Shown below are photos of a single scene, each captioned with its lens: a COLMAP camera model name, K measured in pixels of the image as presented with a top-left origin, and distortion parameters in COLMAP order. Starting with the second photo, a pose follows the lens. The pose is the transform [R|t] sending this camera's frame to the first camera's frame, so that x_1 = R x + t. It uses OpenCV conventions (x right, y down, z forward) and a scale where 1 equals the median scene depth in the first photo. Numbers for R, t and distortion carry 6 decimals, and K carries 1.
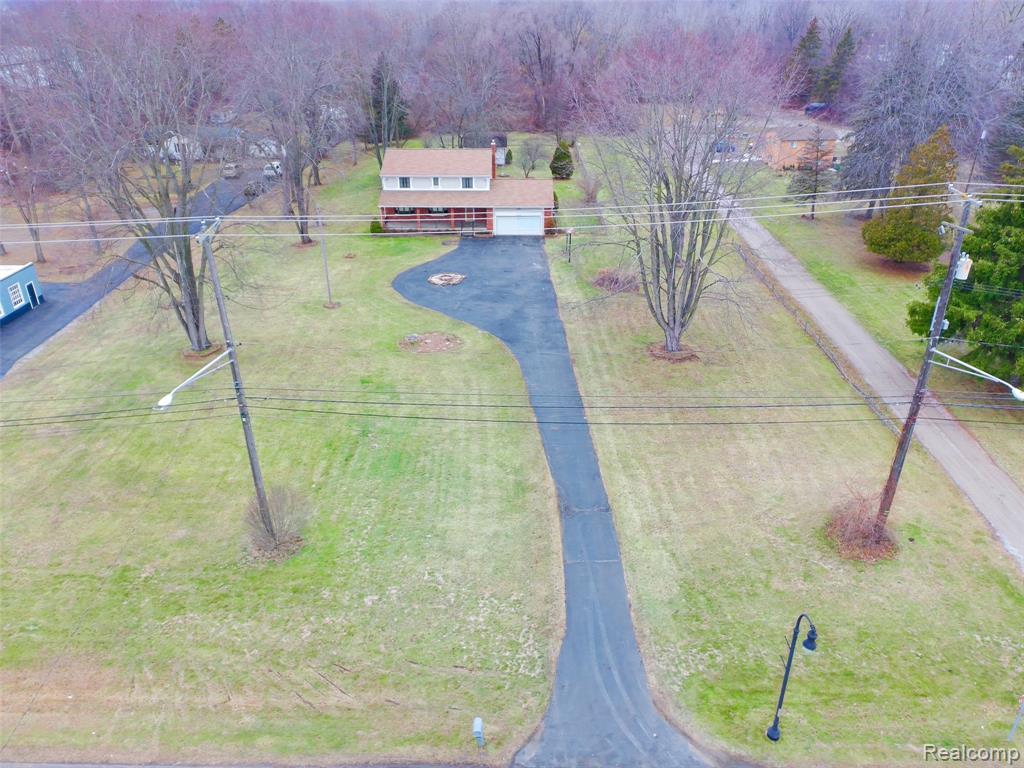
lens RADIAL K [[751.0, 0, 512.0], [0, 751.0, 384.0], [0, 0, 1]] dist [0.070809, -0.064806]
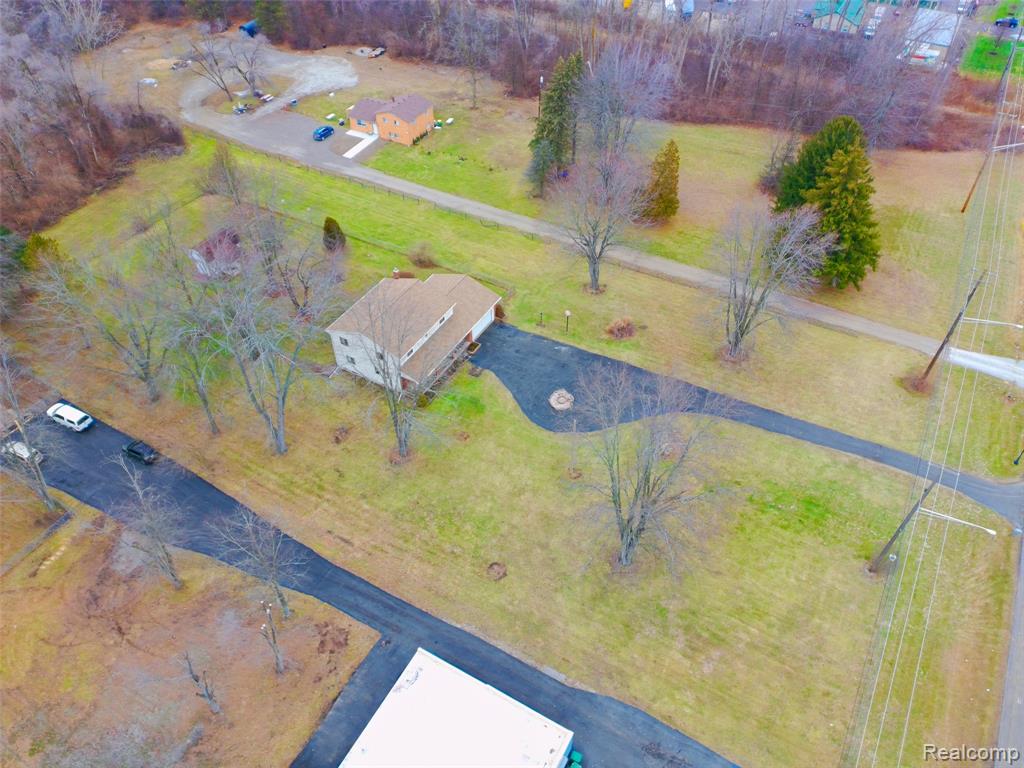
lens RADIAL K [[751.0, 0, 512.0], [0, 751.0, 384.0], [0, 0, 1]] dist [0.070809, -0.064806]
pose [[0.480001, -0.612405, 0.628140, -0.873468], [0.406267, 0.789787, 0.459548, -0.747359], [-0.777526, 0.034609, 0.627898, 0.240503]]
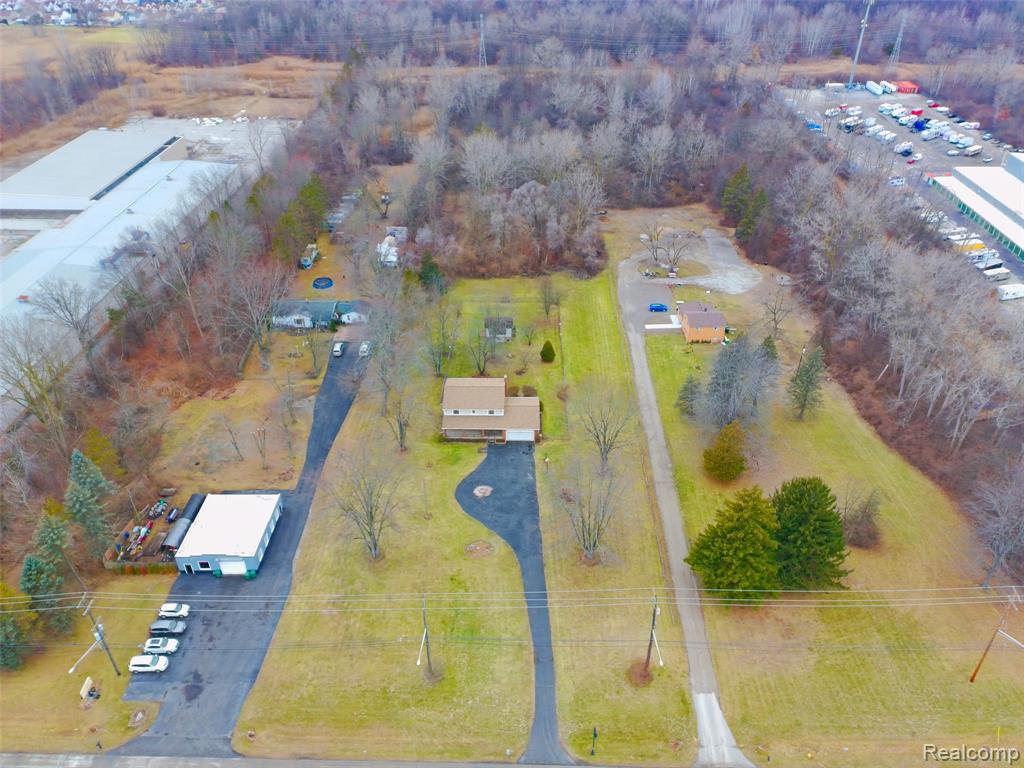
lens RADIAL K [[751.0, 0, 512.0], [0, 751.0, 384.0], [0, 0, 1]] dist [0.070809, -0.064806]
pose [[0.999997, 0.001341, -0.002205, -0.007634], [-0.001065, 0.992692, 0.120673, -0.613915], [0.002351, -0.120670, 0.992690, -0.846116]]
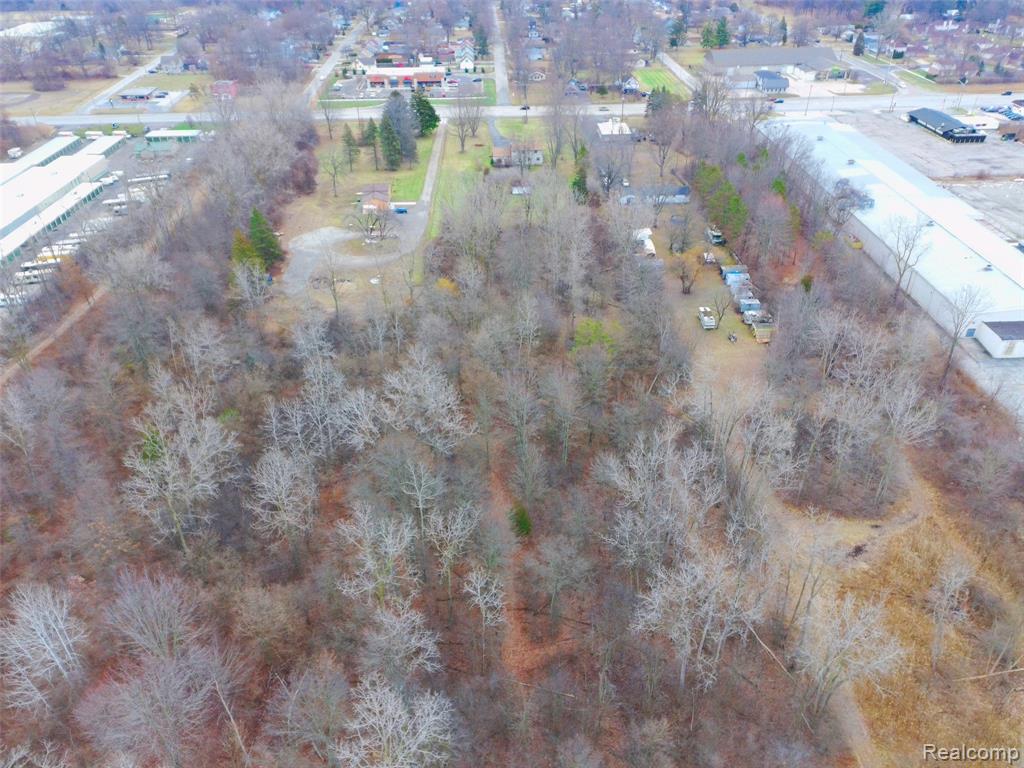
lens RADIAL K [[751.0, 0, 512.0], [0, 751.0, 384.0], [0, 0, 1]] dist [0.070809, -0.064806]
pose [[-0.998731, 0.038839, -0.032071, 0.135328], [-0.008772, 0.492860, 0.870065, -3.139344], [0.049599, 0.869242, -0.491893, 4.176376]]
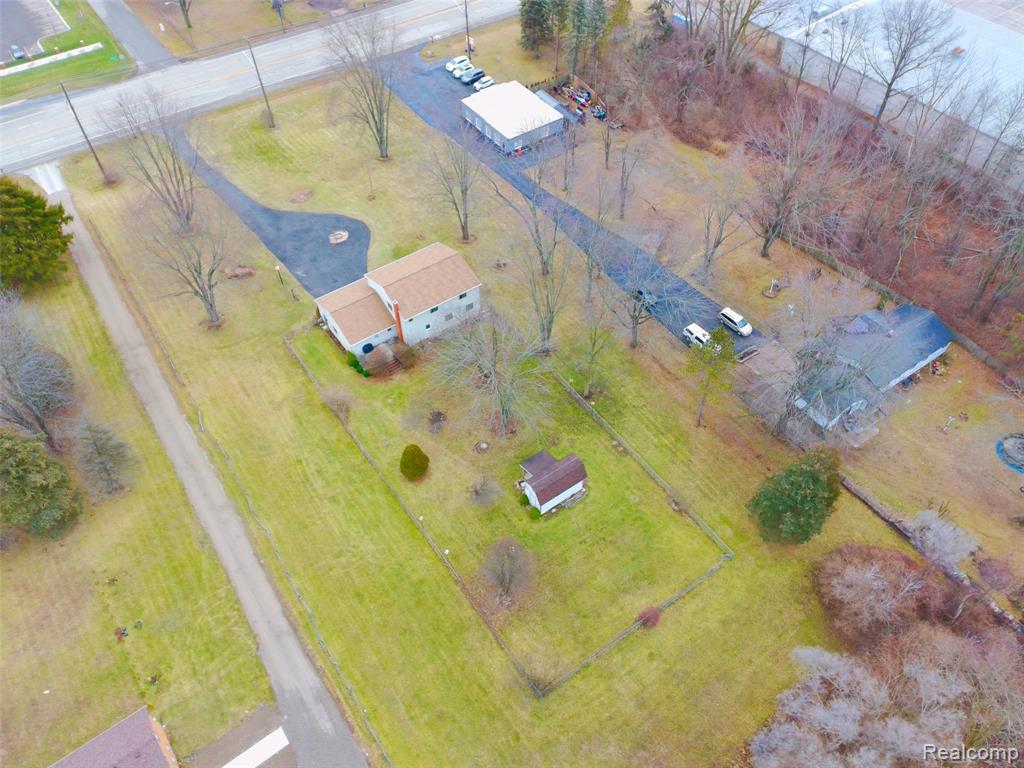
lens RADIAL K [[751.0, 0, 512.0], [0, 751.0, 384.0], [0, 0, 1]] dist [0.070809, -0.064806]
pose [[-0.806272, 0.455309, -0.377648, 0.366515], [-0.261558, 0.298216, 0.917962, -1.601280], [0.530578, 0.838905, -0.121353, 1.595656]]
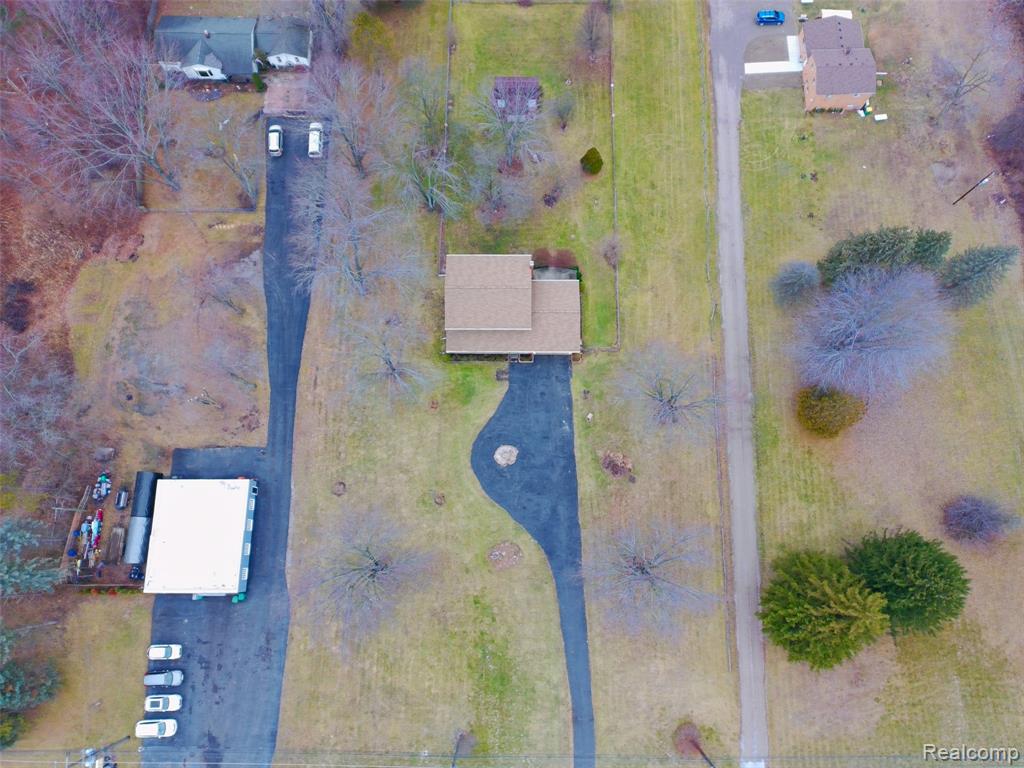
lens RADIAL K [[757.8, 0, 512.7], [0, 757.8, 376.7], [0, 0, 1]] dist [0.071970, -0.067709]
pose [[0.999914, -0.008728, -0.009839, -0.054210], [0.013150, 0.648690, 0.760939, -1.336303], [-0.000259, -0.761003, 0.648749, 0.117754]]
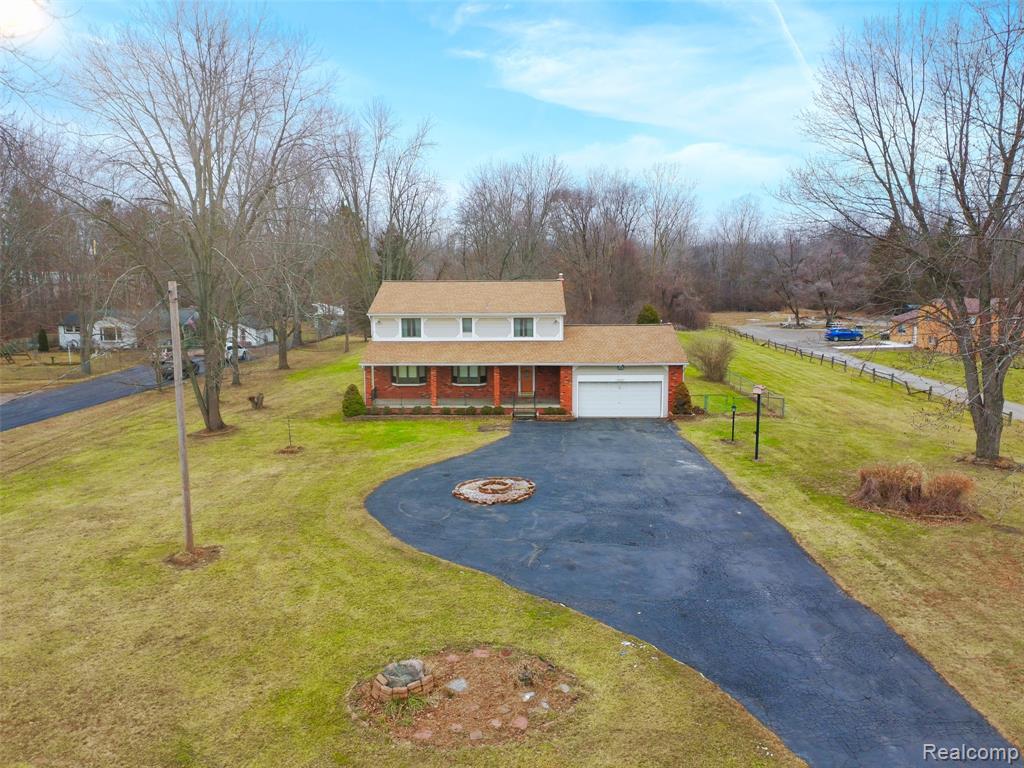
lens RADIAL K [[757.8, 0, 512.7], [0, 757.8, 376.7], [0, 0, 1]] dist [0.071970, -0.067709]
pose [[0.999928, -0.003174, -0.011587, -0.068349], [-0.000723, 0.946821, -0.321759, -0.058579], [0.011992, 0.321744, 0.946751, 0.542315]]
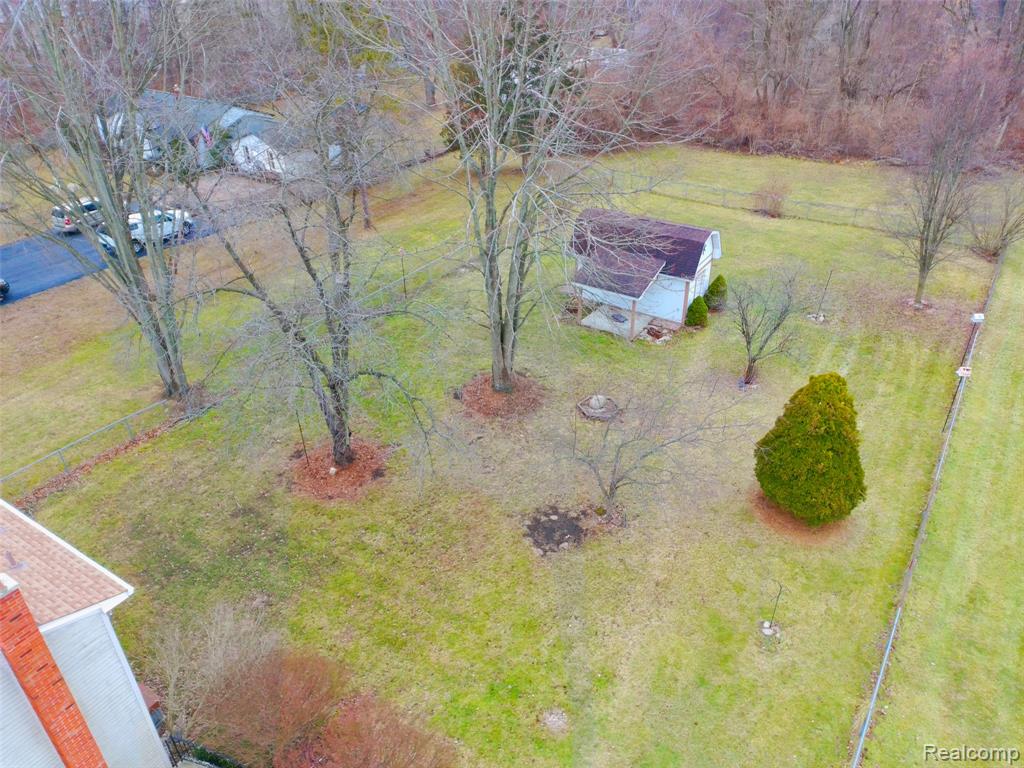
lens RADIAL K [[757.8, 0, 512.7], [0, 757.8, 376.7], [0, 0, 1]] dist [0.071970, -0.067709]
pose [[0.842090, 0.271830, -0.465825, 0.133766], [-0.233726, 0.962310, 0.139035, -0.480532], [0.486062, -0.008205, 0.873886, 1.114514]]
